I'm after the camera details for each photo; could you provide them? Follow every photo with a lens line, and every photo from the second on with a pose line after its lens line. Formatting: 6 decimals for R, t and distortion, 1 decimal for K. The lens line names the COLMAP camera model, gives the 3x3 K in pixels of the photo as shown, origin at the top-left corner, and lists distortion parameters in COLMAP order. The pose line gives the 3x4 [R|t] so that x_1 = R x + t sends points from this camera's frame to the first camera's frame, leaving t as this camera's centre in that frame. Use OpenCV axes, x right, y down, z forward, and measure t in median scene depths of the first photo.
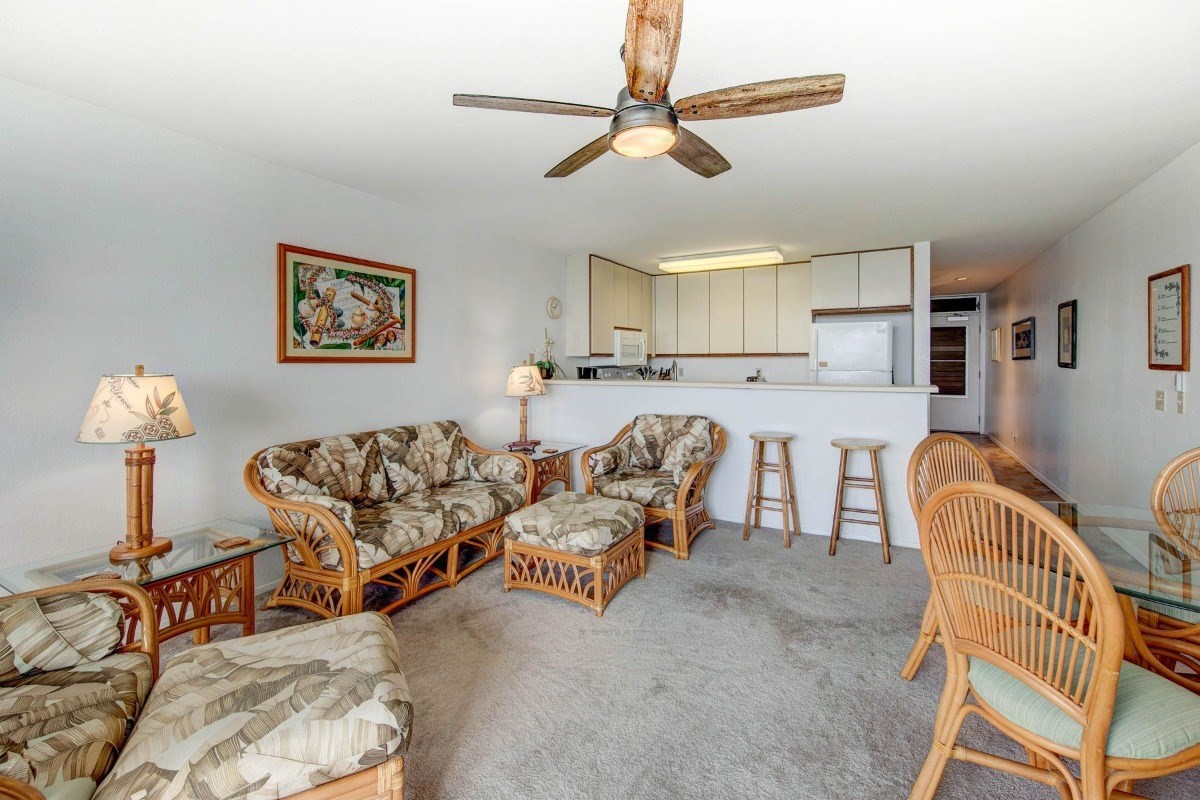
lens RADIAL K [[523.2, 0, 601.8], [0, 523.2, 360.3], [0, 0, 1]] dist [0.012452, -0.000246]
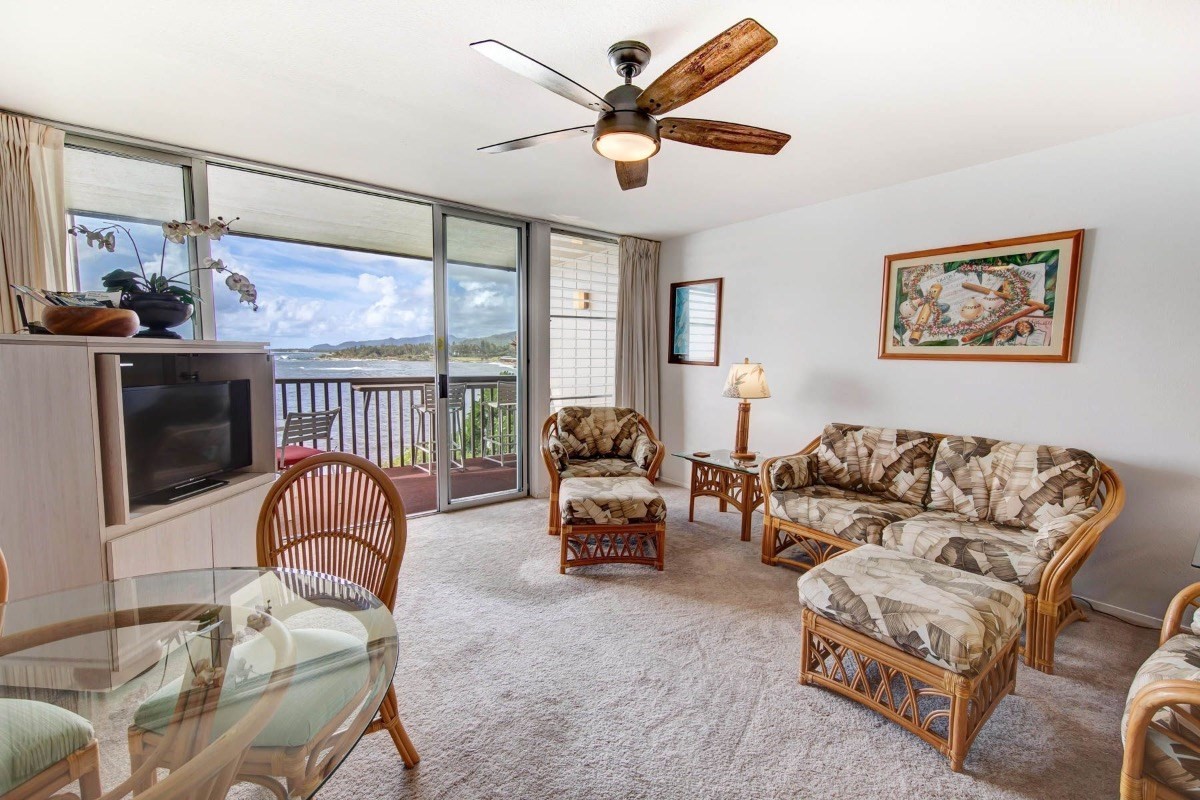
lens RADIAL K [[505.7, 0, 600.0], [0, 505.7, 400.0], [0, 0, 1]] dist [-0.002985, -0.001776]
pose [[-0.408522, 0.082186, -0.909041, 0.598597], [-0.009017, 0.995526, 0.094058, -0.003693], [0.912704, 0.046622, -0.405953, 0.776378]]
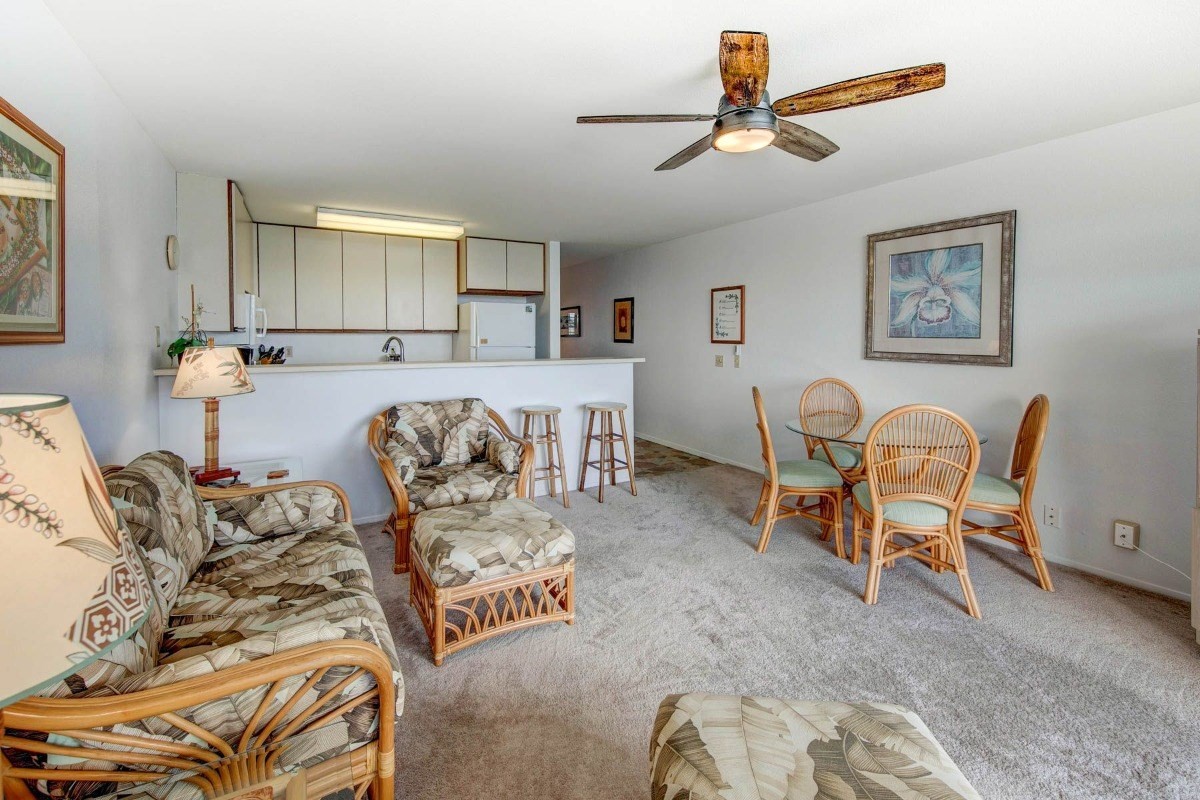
lens RADIAL K [[530.4, 0, 597.4], [0, 530.4, 341.9], [0, 0, 1]] dist [0.006661, -0.001093]
pose [[0.527291, -0.006932, 0.849657, -0.571769], [-0.001961, 0.999954, 0.009375, -0.002147], [-0.849683, -0.006610, 0.527253, 0.373133]]
